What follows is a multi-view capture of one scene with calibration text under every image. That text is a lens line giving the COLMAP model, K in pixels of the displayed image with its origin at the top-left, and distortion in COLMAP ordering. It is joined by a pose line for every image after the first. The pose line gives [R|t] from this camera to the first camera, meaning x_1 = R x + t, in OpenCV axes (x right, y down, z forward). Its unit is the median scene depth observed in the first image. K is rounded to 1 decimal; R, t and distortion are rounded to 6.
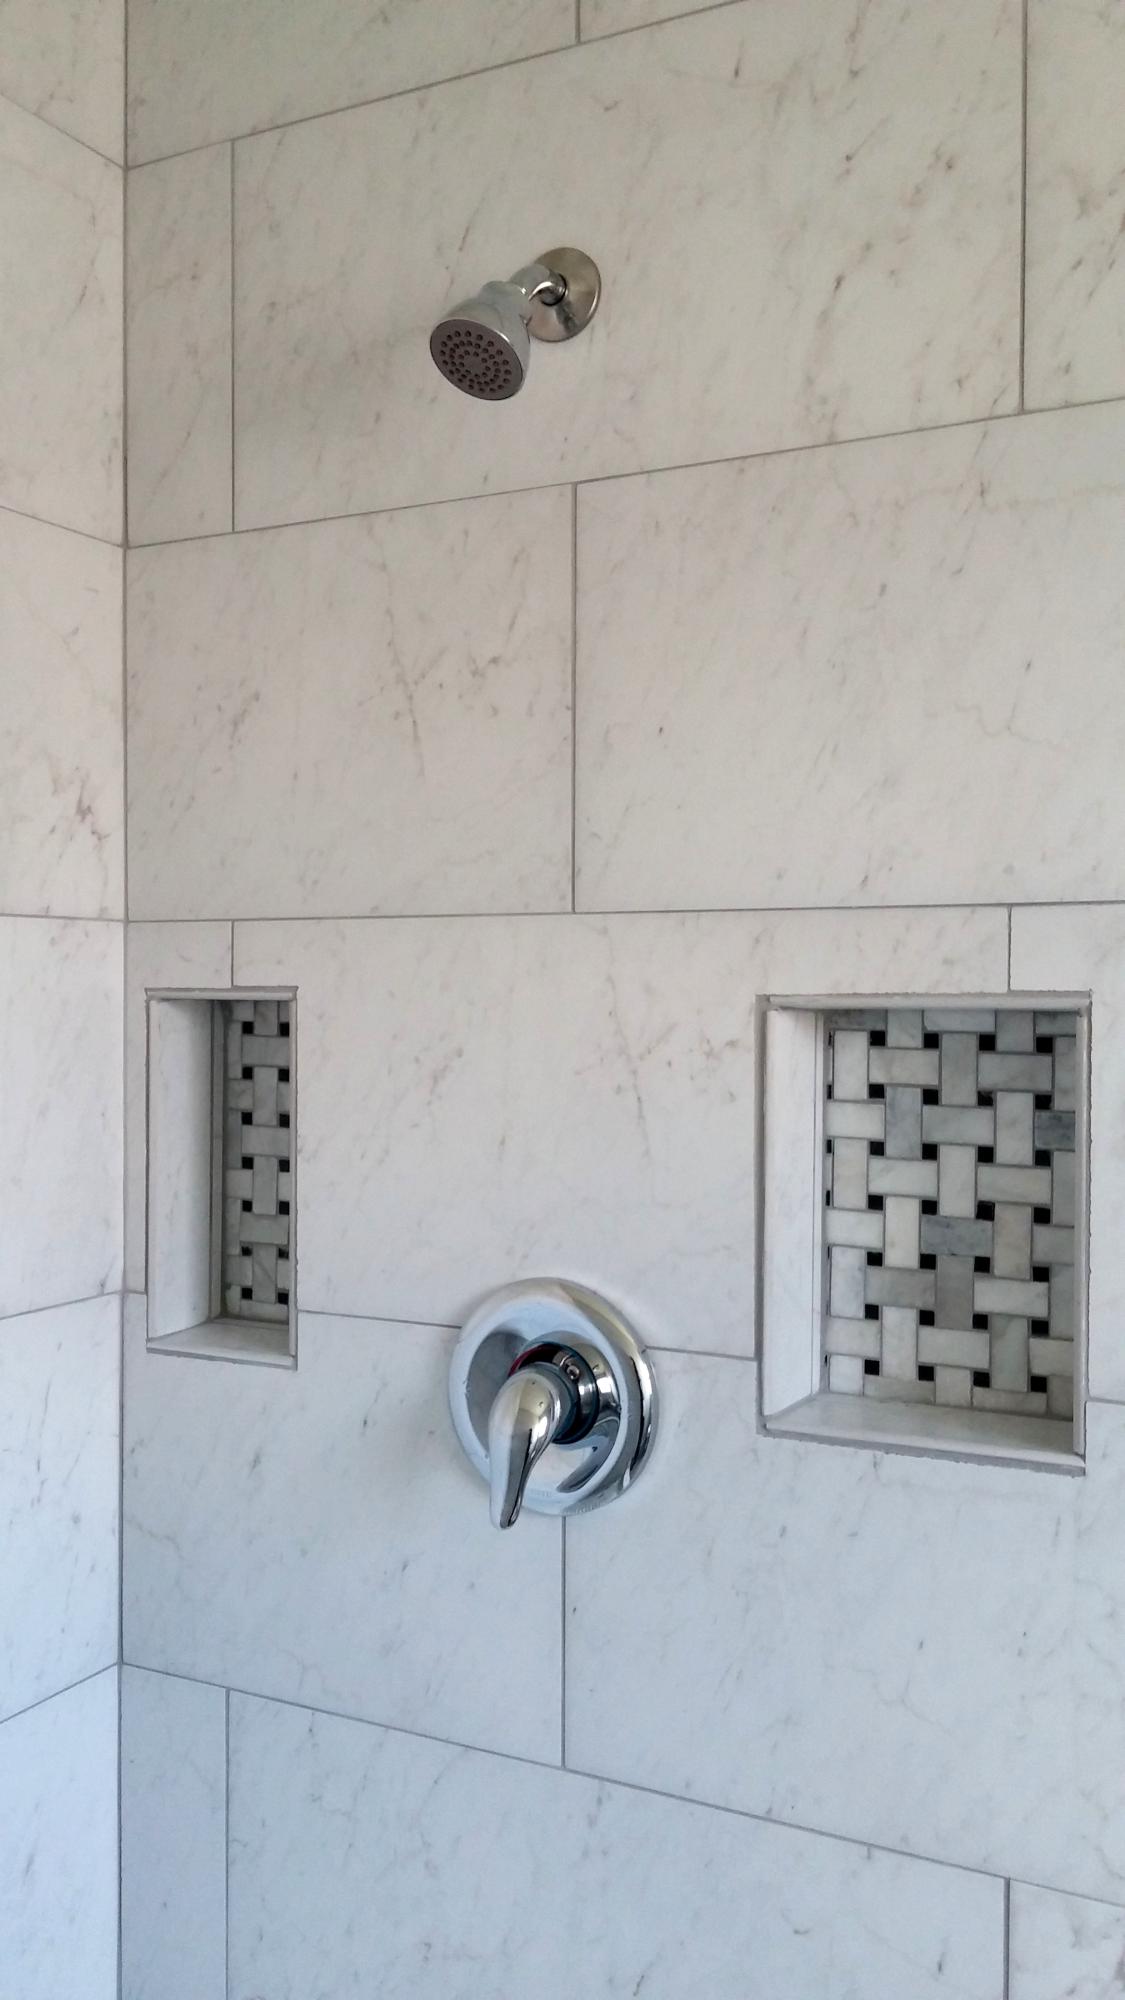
lens RADIAL K [[1686.0, 0, 562.4], [0, 1686.0, 998.3], [0, 0, 1]] dist [0.072974, -0.082173]
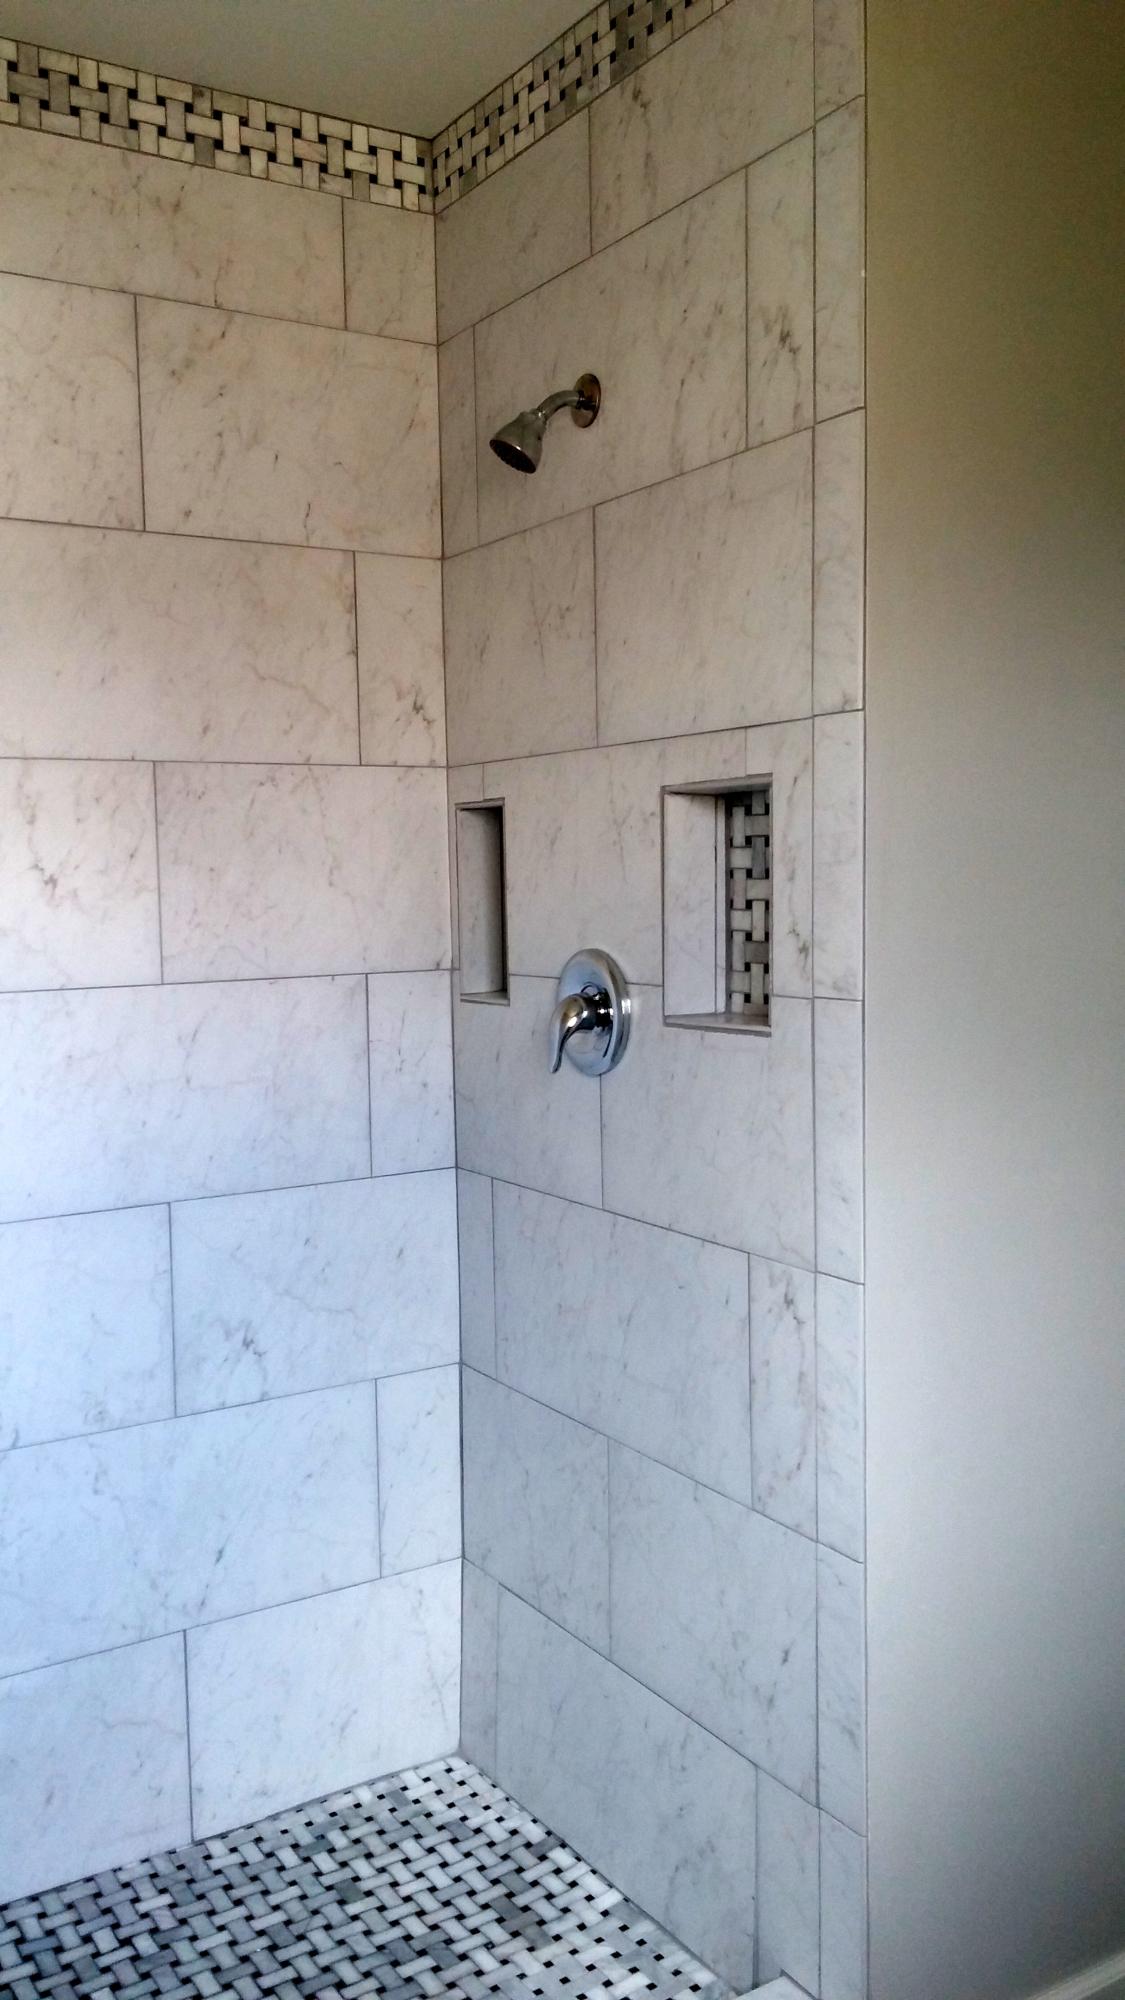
lens RADIAL K [[1686.0, 0, 557.4], [0, 1686.0, 995.3], [0, 0, 1]] dist [0.072974, -0.082173]
pose [[0.856833, 0.017258, -0.515305, 0.905430], [0.019894, 0.997589, 0.066488, 0.093552], [0.515210, -0.067220, 0.854424, -0.589005]]
